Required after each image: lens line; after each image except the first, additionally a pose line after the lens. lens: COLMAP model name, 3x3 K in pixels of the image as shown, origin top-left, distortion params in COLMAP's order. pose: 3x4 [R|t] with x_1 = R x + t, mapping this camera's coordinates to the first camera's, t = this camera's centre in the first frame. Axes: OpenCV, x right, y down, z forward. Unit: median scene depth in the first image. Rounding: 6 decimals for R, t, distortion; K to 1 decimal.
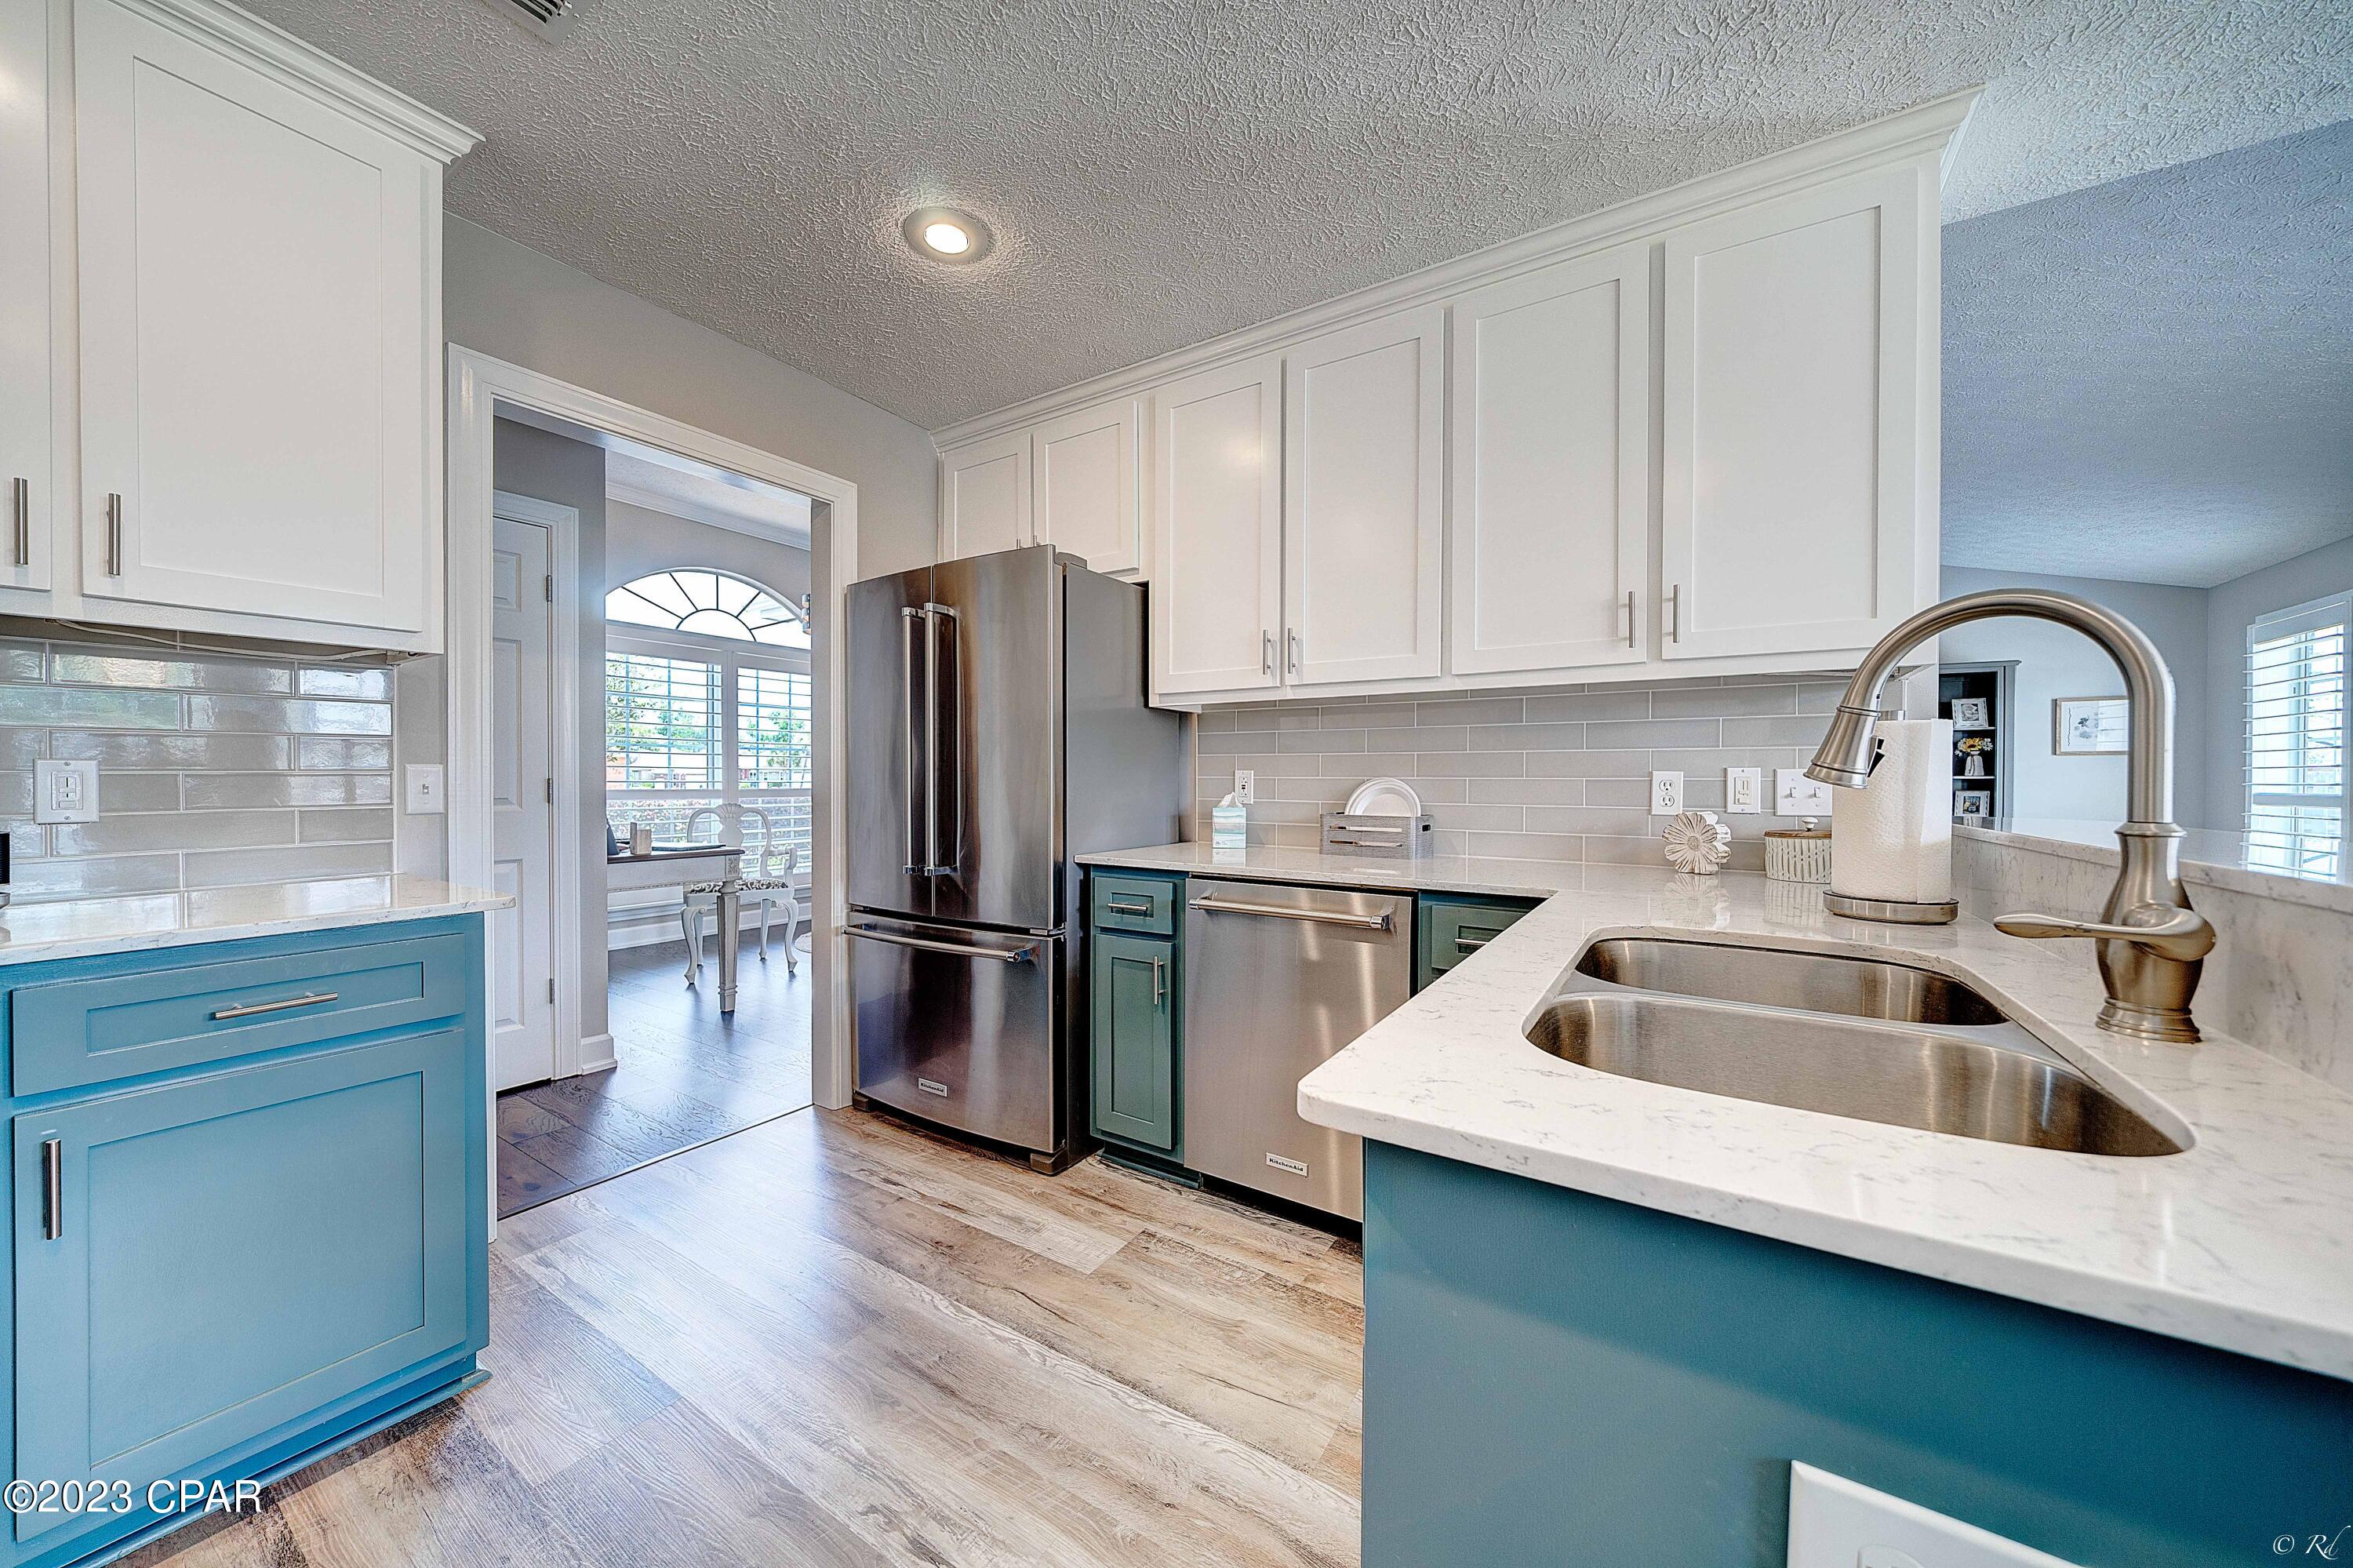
lens RADIAL K [[824.5, 0, 1176.5], [0, 824.5, 784.0], [0, 0, 1]] dist [-0.001162, -0.000129]
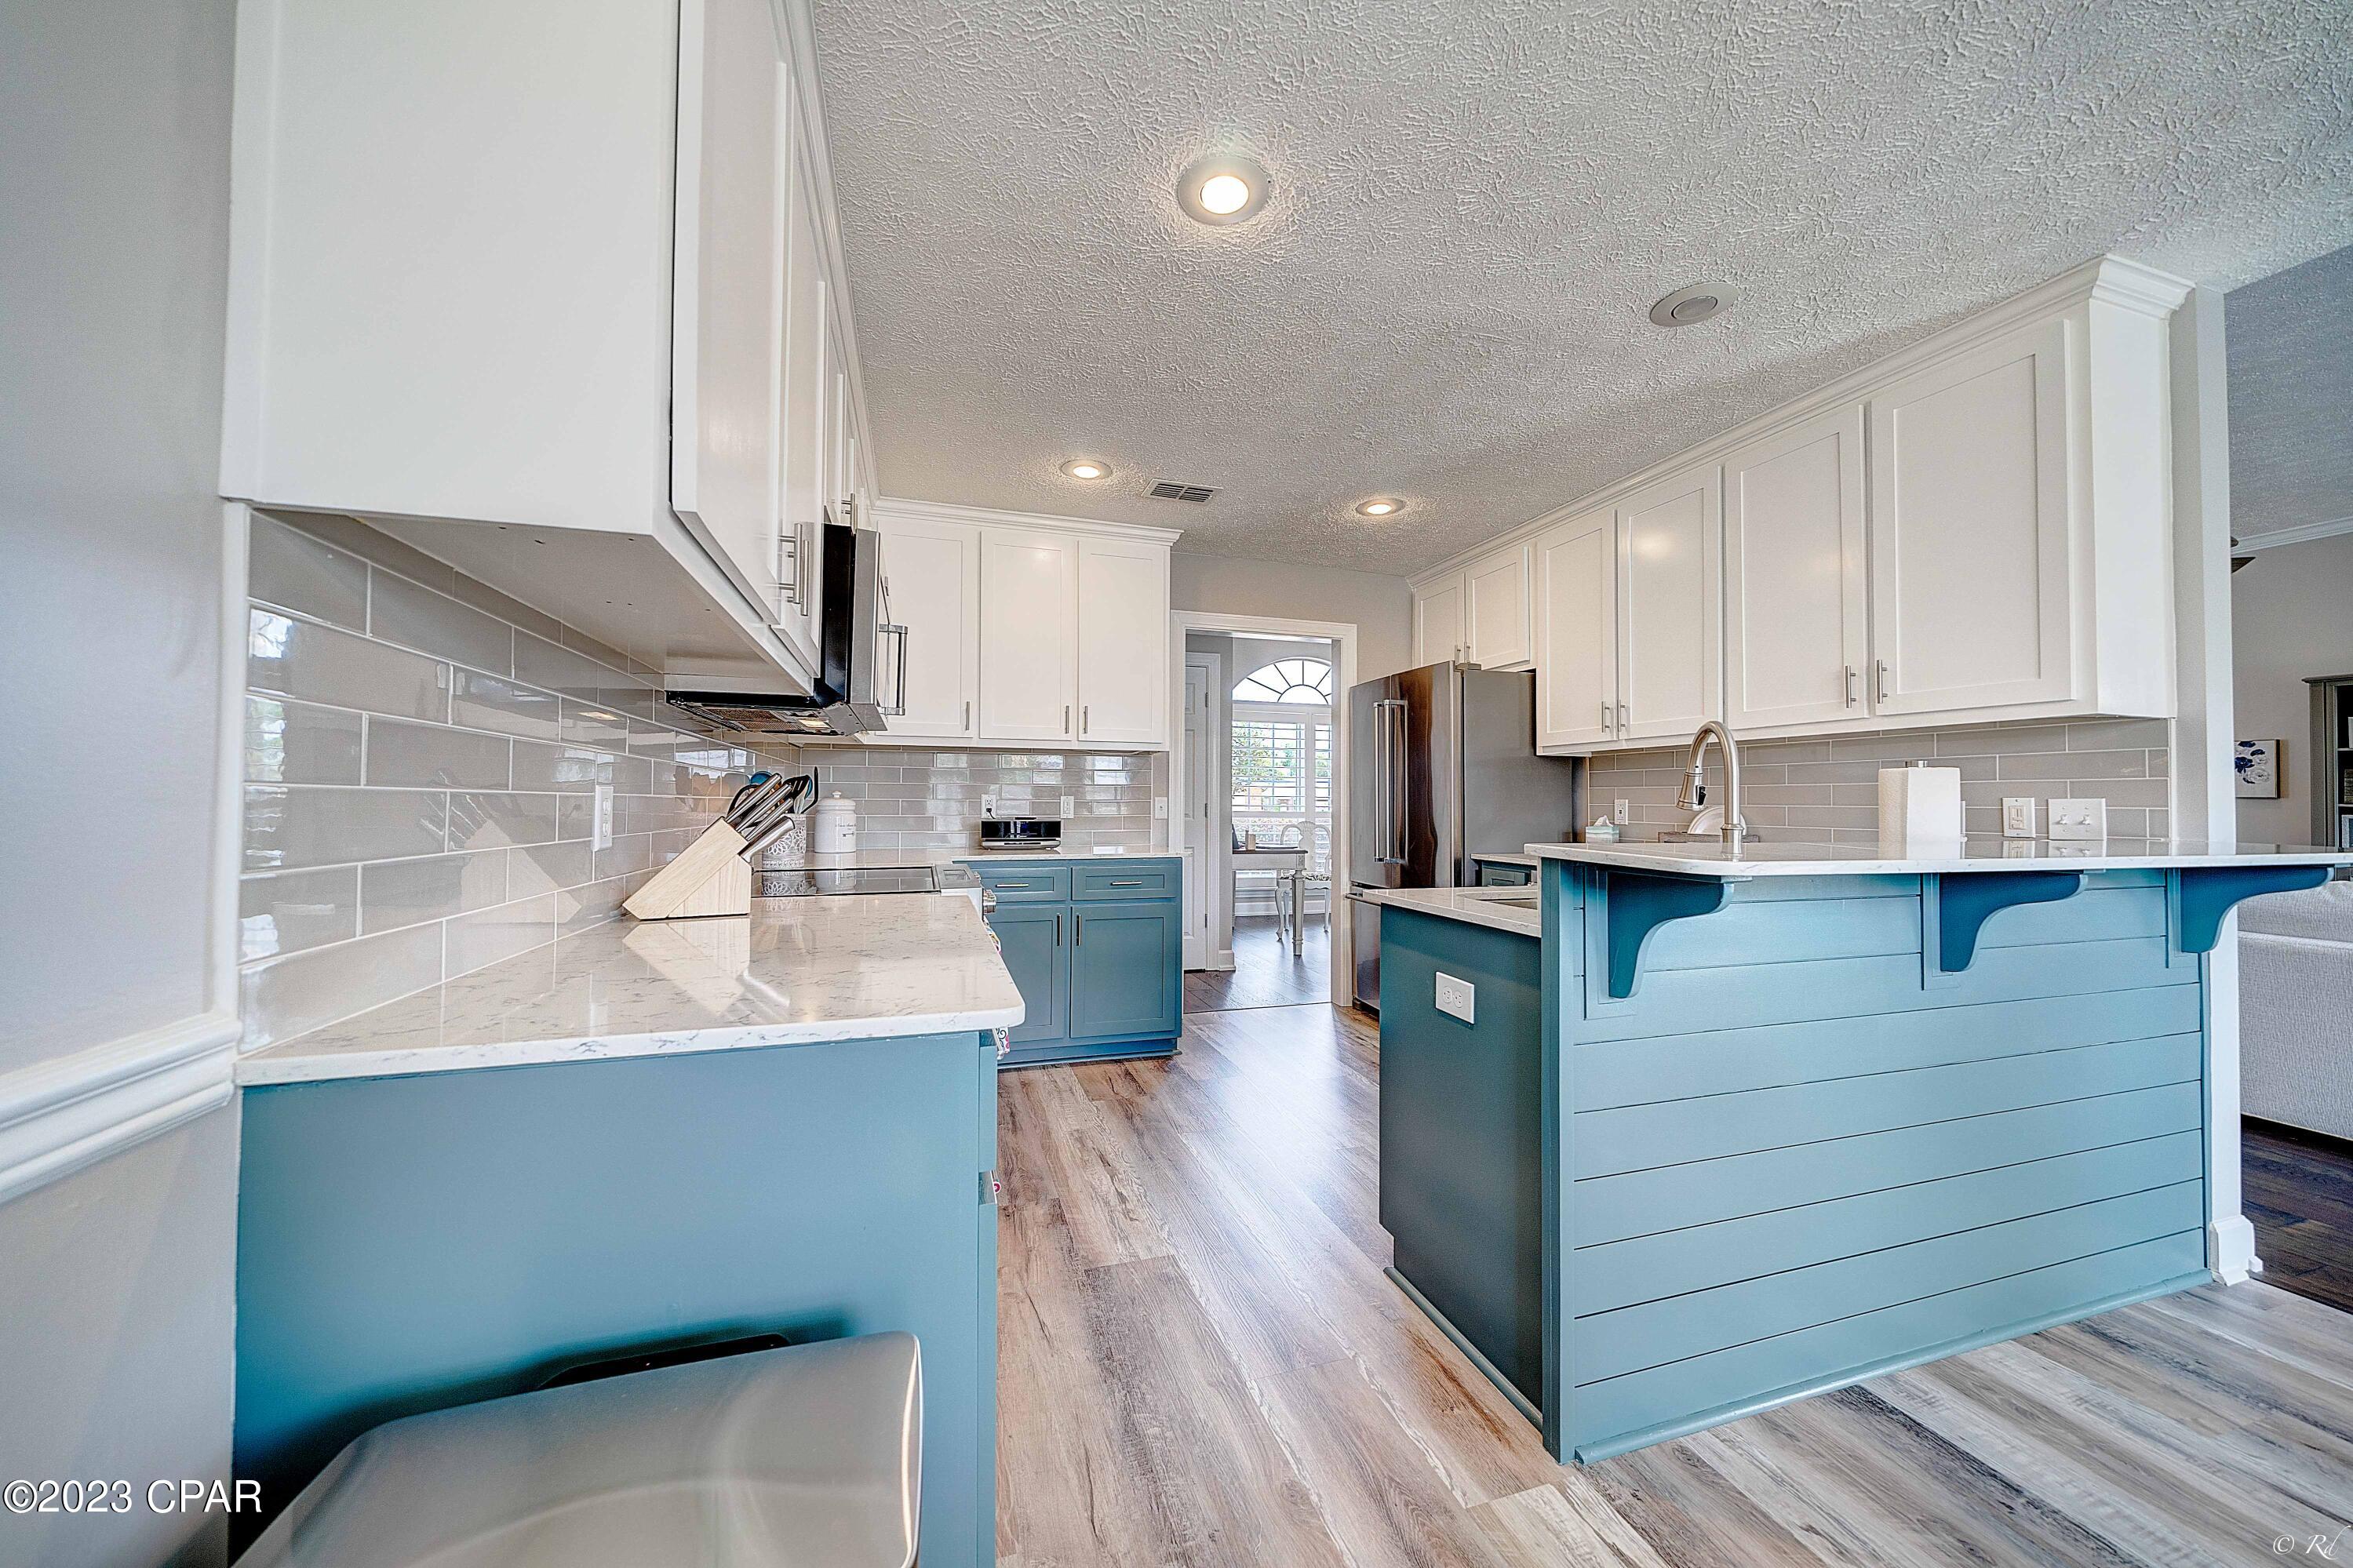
lens RADIAL K [[814.0, 0, 1182.7], [0, 814.0, 785.1], [0, 0, 1]] dist [0.006833, -0.000040]
pose [[0.774775, -0.010161, -0.632155, 0.388046], [-0.010185, 0.999541, -0.028549, 0.005329], [0.632155, 0.028557, 0.774316, -0.492513]]
